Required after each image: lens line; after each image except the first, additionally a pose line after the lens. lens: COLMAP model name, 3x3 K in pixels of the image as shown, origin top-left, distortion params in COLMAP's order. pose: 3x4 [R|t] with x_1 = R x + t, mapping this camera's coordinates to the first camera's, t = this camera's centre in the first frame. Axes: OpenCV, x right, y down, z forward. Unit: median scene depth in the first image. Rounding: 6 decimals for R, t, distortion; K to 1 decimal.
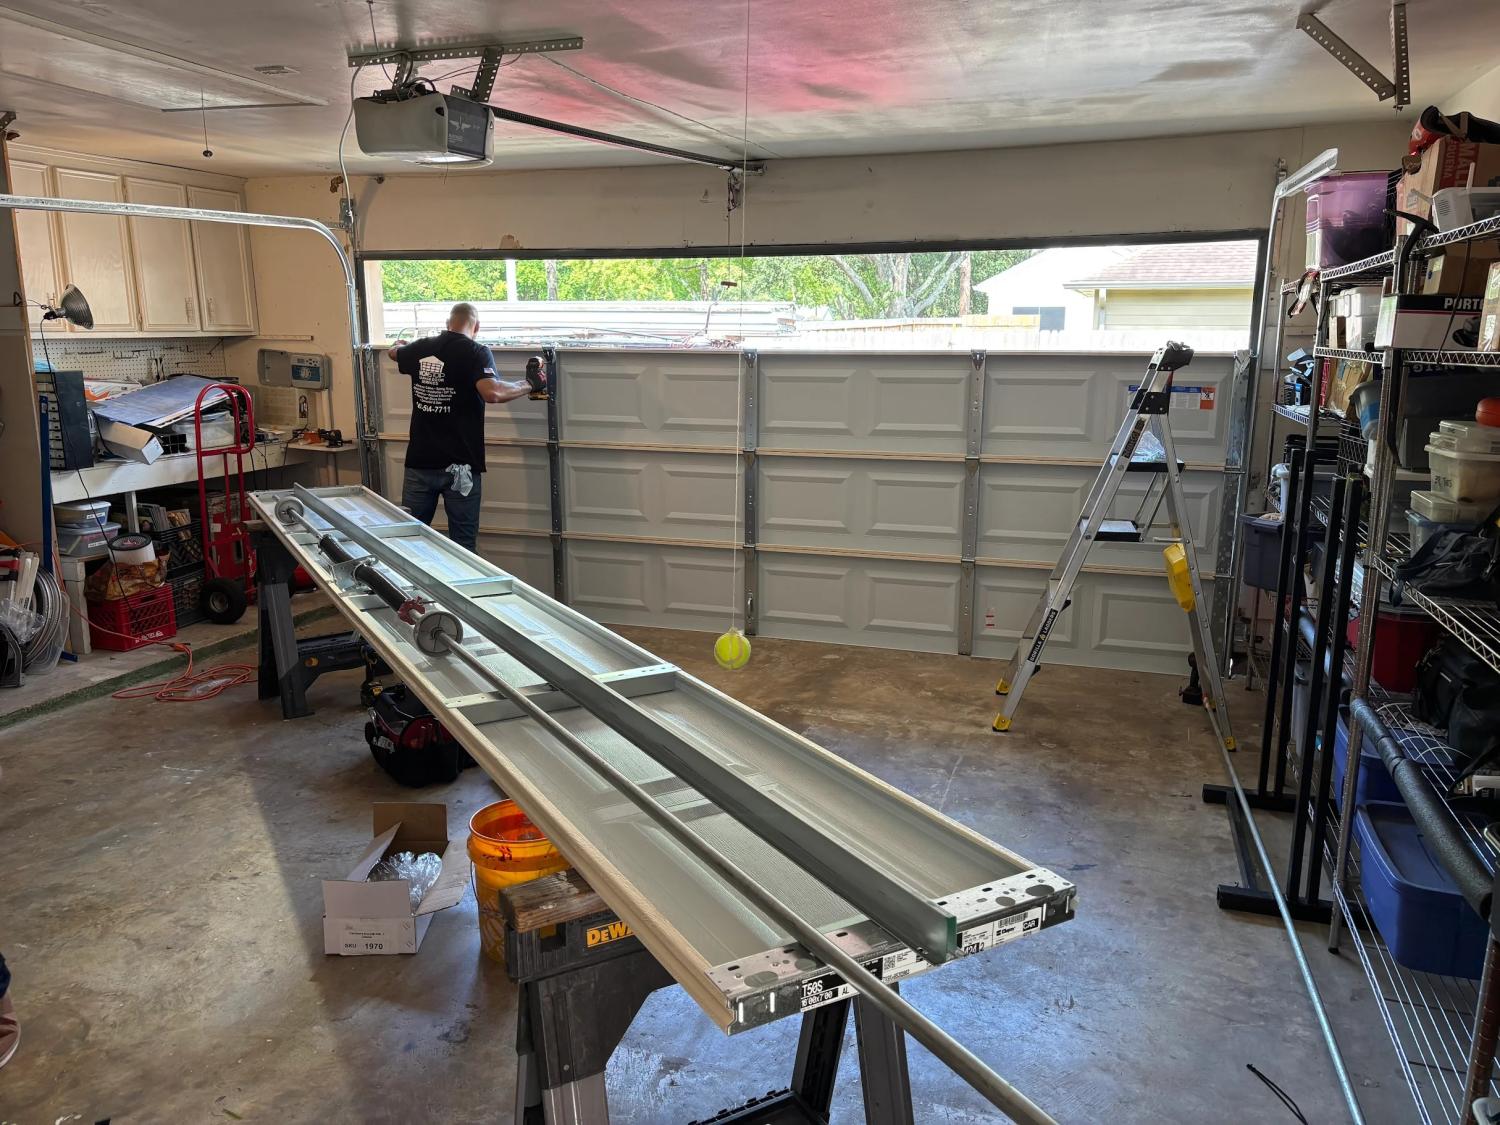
lens RADIAL K [[1111.0, 0, 750.0], [0, 1111.0, 562.5], [0, 0, 1]] dist [0.048216, -0.001204]
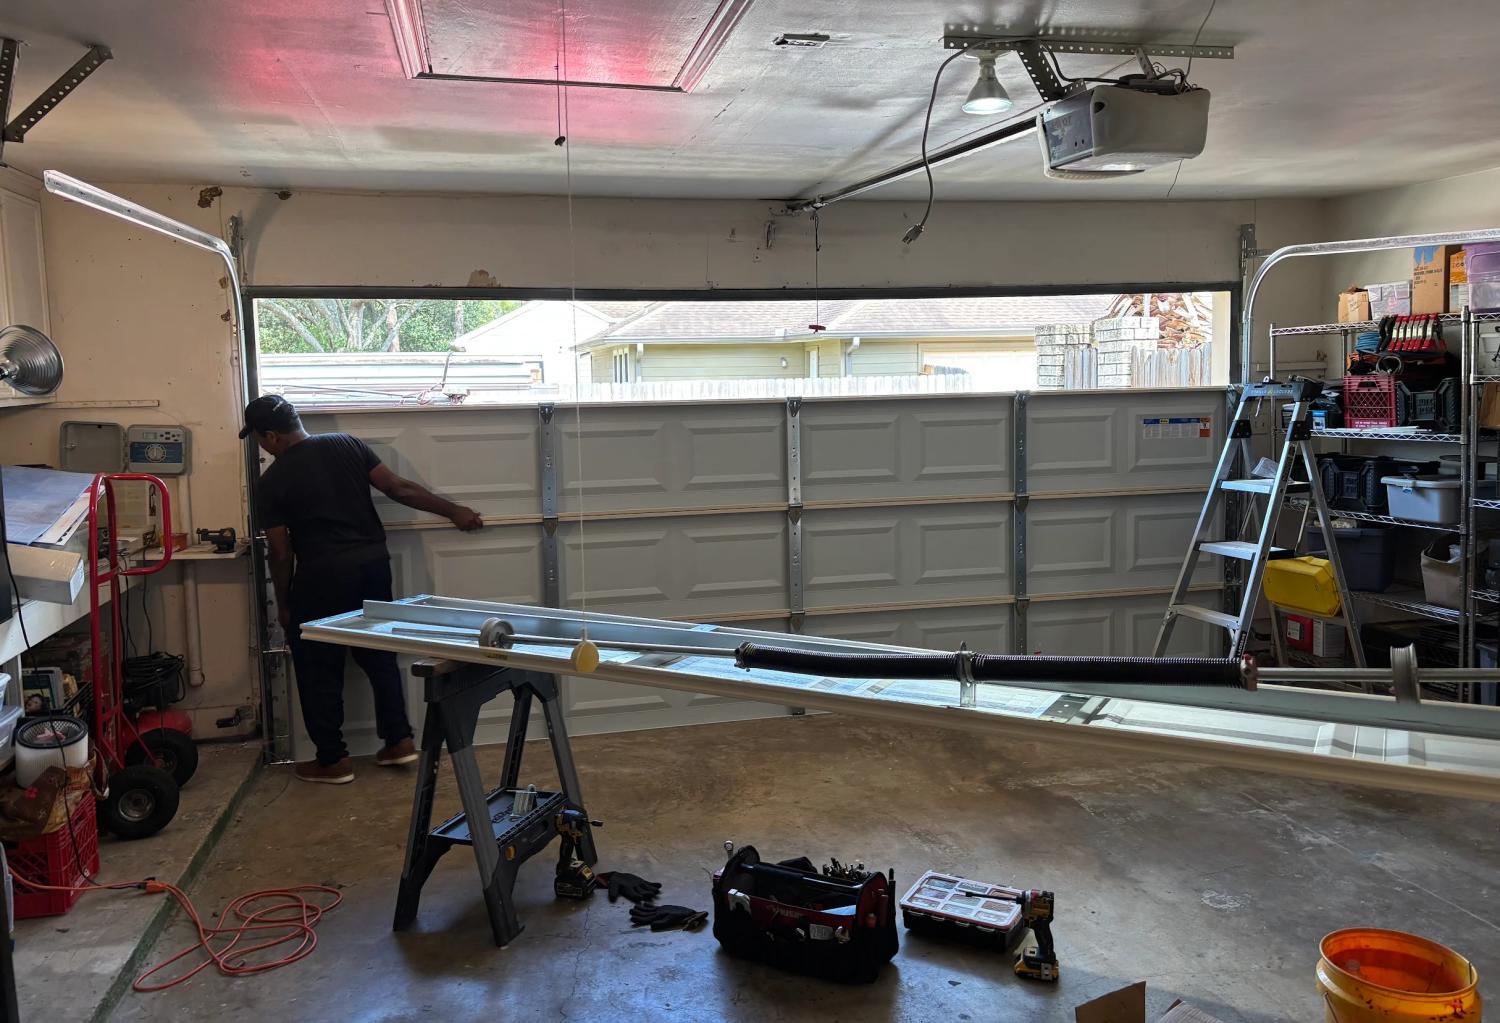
lens RADIAL K [[1132.2, 0, 750.7], [0, 1132.2, 463.6], [0, 0, 1]] dist [0.013459, 0.001678]
pose [[0.859440, -0.058131, 0.507921, -0.447880], [0.127244, 0.986572, -0.102394, -0.042647], [-0.495148, 0.152631, 0.855297, 0.213116]]
